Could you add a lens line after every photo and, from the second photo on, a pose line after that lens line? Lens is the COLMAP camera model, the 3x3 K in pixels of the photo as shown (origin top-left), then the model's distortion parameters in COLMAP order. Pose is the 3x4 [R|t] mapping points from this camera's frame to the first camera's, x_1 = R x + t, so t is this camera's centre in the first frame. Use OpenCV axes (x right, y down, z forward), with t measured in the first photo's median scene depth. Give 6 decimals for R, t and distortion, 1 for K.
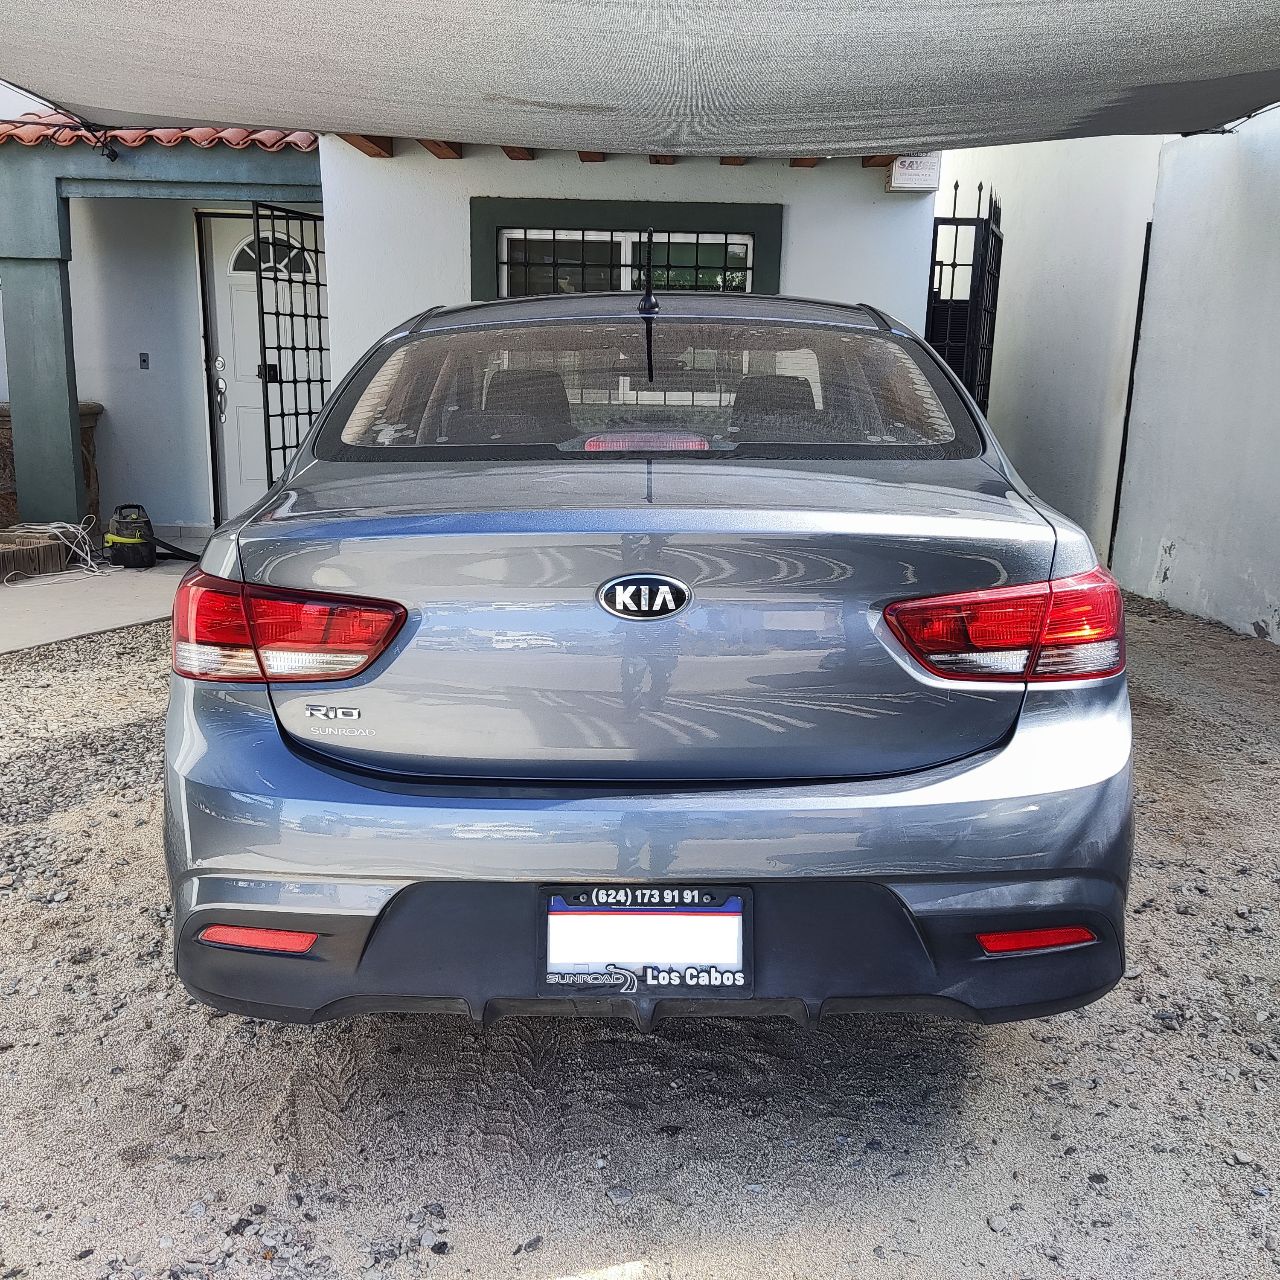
lens RADIAL K [[1282.1, 0, 640.0], [0, 1282.1, 640.0], [0, 0, 1]] dist [0.112907, -0.214382]
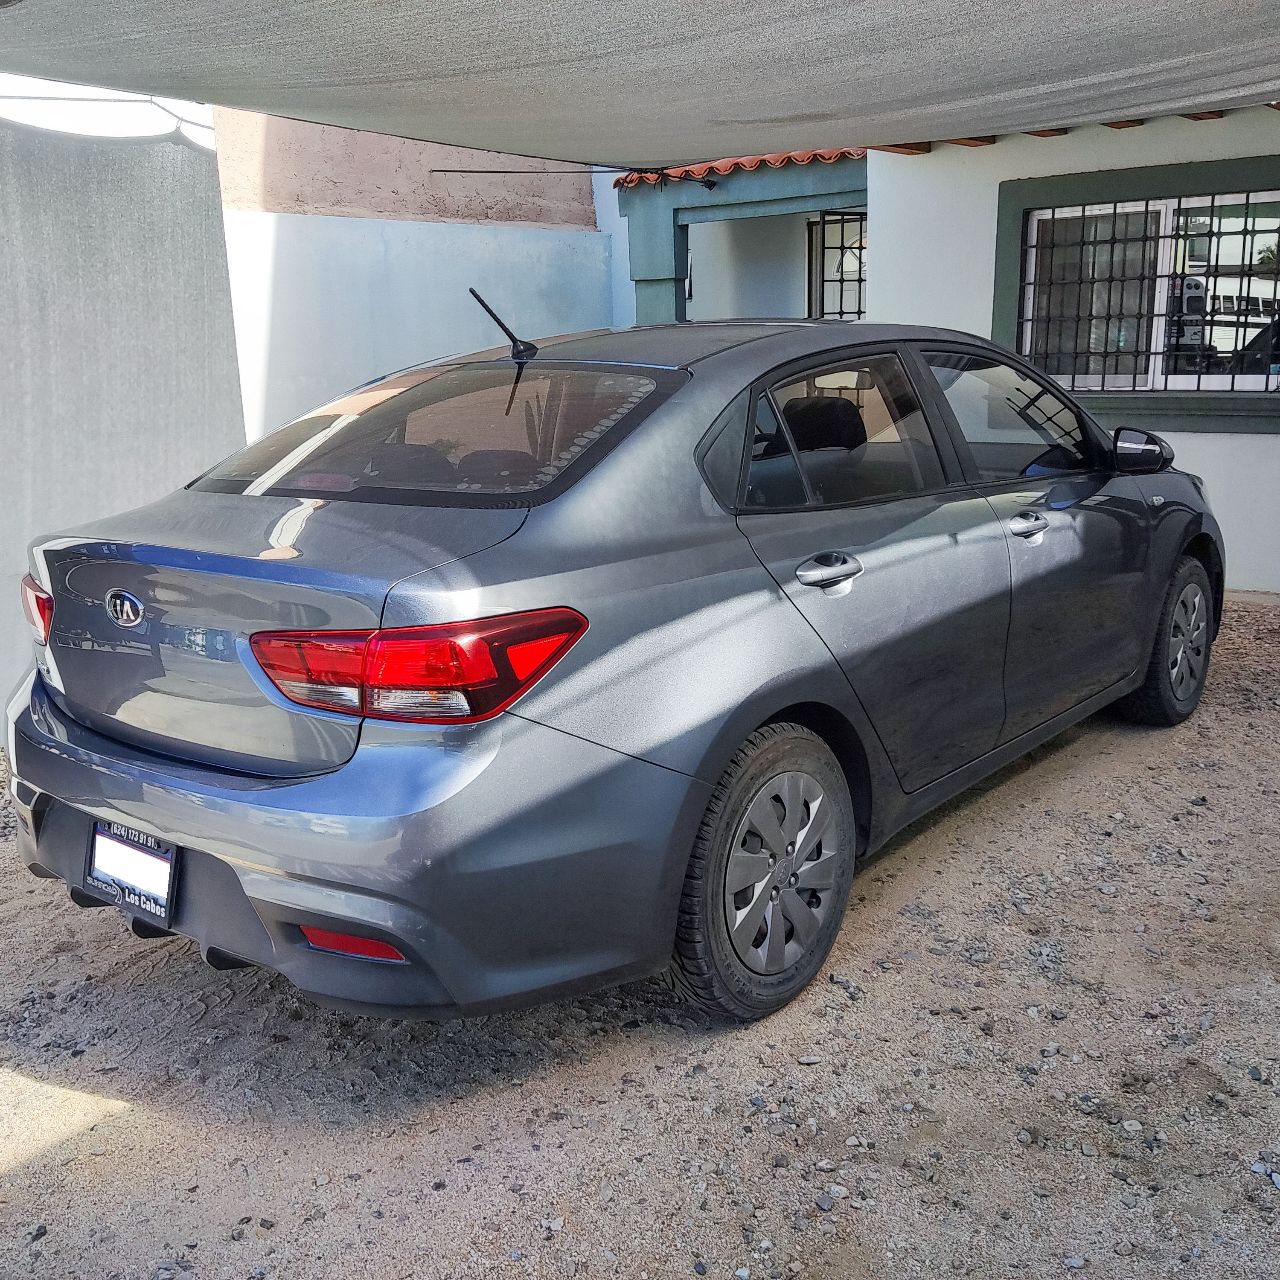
lens RADIAL K [[1282.1, 0, 640.0], [0, 1282.1, 640.0], [0, 0, 1]] dist [0.112907, -0.214382]
pose [[0.771622, 0.103659, -0.627578, 0.308554], [-0.088027, 0.994541, 0.056040, -0.030219], [0.629960, 0.012002, 0.776534, 0.074561]]
